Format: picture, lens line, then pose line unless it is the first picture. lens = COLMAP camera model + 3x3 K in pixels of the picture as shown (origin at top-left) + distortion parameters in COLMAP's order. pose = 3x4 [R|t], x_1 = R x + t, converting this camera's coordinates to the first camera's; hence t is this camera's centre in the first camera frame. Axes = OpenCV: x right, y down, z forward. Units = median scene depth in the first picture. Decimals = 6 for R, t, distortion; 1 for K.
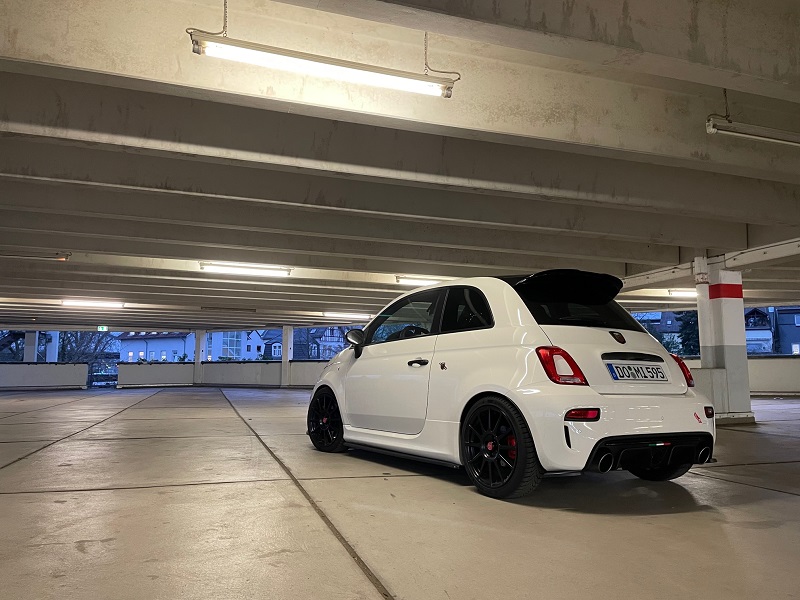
lens RADIAL K [[602.9, 0, 400.0], [0, 602.9, 300.0], [0, 0, 1]] dist [0.110822, -0.136644]
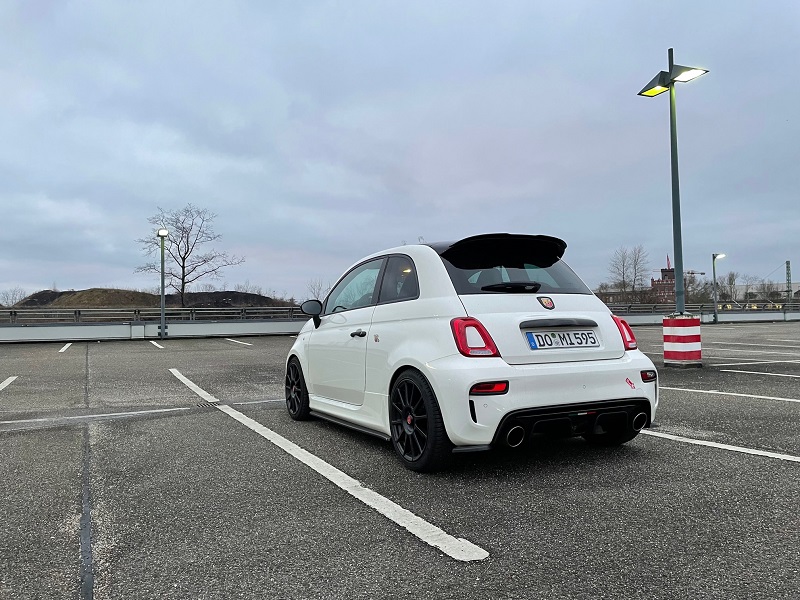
lens RADIAL K [[602.9, 0, 400.0], [0, 602.9, 300.0], [0, 0, 1]] dist [0.110822, -0.136644]
pose [[0.994177, -0.043493, -0.098595, 0.211941], [0.051531, 0.995421, 0.080503, -0.030551], [0.094642, -0.085115, 0.991866, 0.032518]]
